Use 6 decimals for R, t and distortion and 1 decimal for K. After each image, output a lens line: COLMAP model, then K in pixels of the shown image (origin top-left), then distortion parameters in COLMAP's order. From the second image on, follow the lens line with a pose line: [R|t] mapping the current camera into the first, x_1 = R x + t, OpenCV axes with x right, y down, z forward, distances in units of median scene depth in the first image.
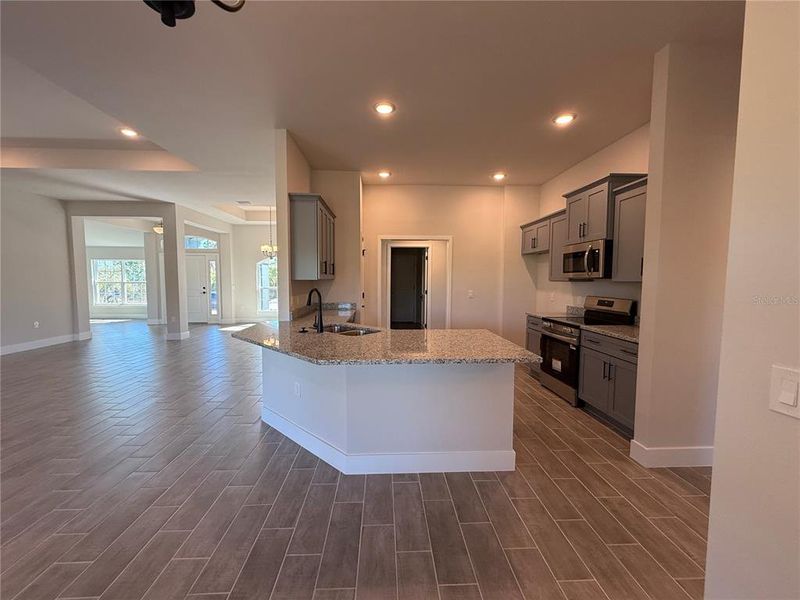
lens RADIAL K [[318.0, 0, 399.8], [0, 318.0, 300.0], [0, 0, 1]] dist [-0.000004, -0.000436]
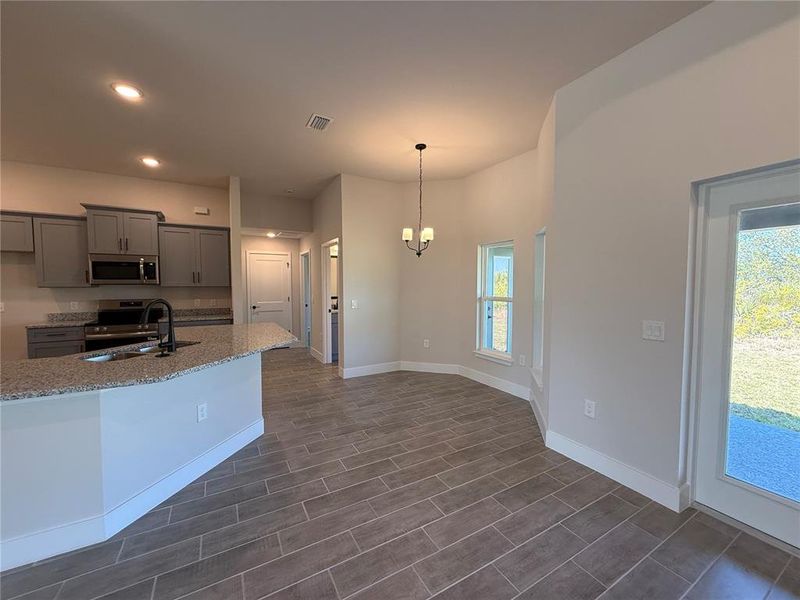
lens RADIAL K [[318.0, 0, 398.3], [0, 318.0, 299.4], [0, 0, 1]] dist [-0.000004, -0.000436]
pose [[-0.454672, -0.049512, 0.889282, -0.528933], [0.053966, 0.995088, 0.082995, -0.031173], [-0.889022, 0.085727, -0.449767, 0.349573]]
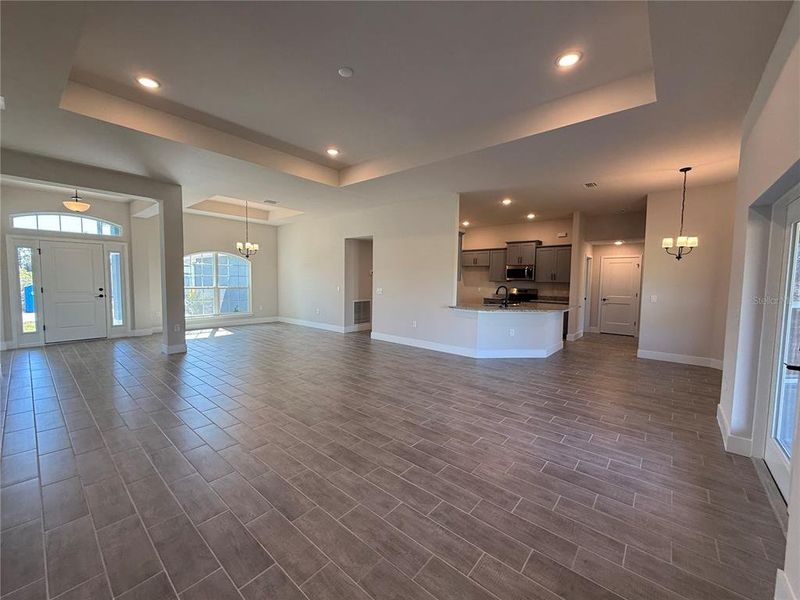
lens RADIAL K [[318.0, 0, 397.5], [0, 318.0, 302.1], [0, 0, 1]] dist [-0.000004, -0.000436]
pose [[0.684096, -0.049894, 0.727683, -0.955114], [0.036835, 0.998748, 0.033851, -0.012672], [-0.728461, 0.003647, 0.685077, 0.033373]]
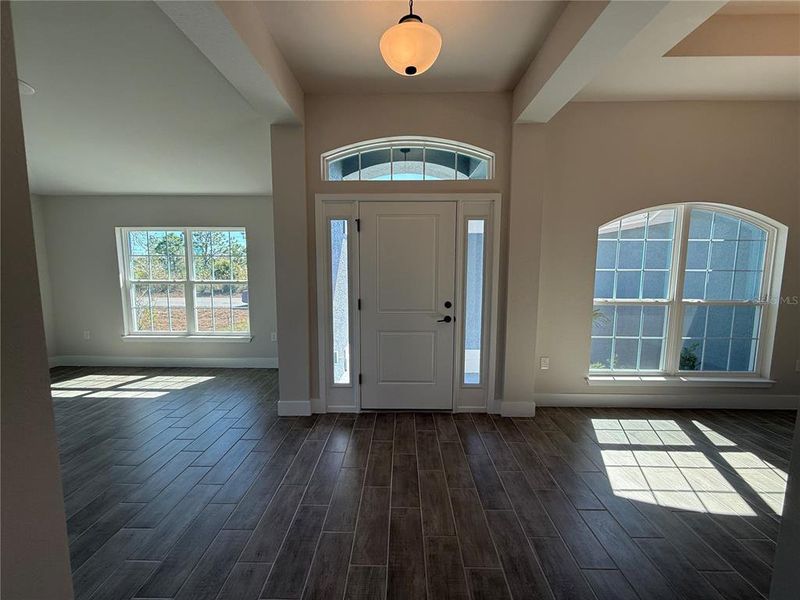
lens RADIAL K [[318.0, 0, 416.4], [0, 318.0, 300.1], [0, 0, 1]] dist [-0.000004, -0.000436]
pose [[0.998020, 0.003412, -0.062797, -0.879508], [-0.001729, 0.999638, 0.026841, -0.070812], [0.062866, -0.026680, 0.997665, 0.955398]]
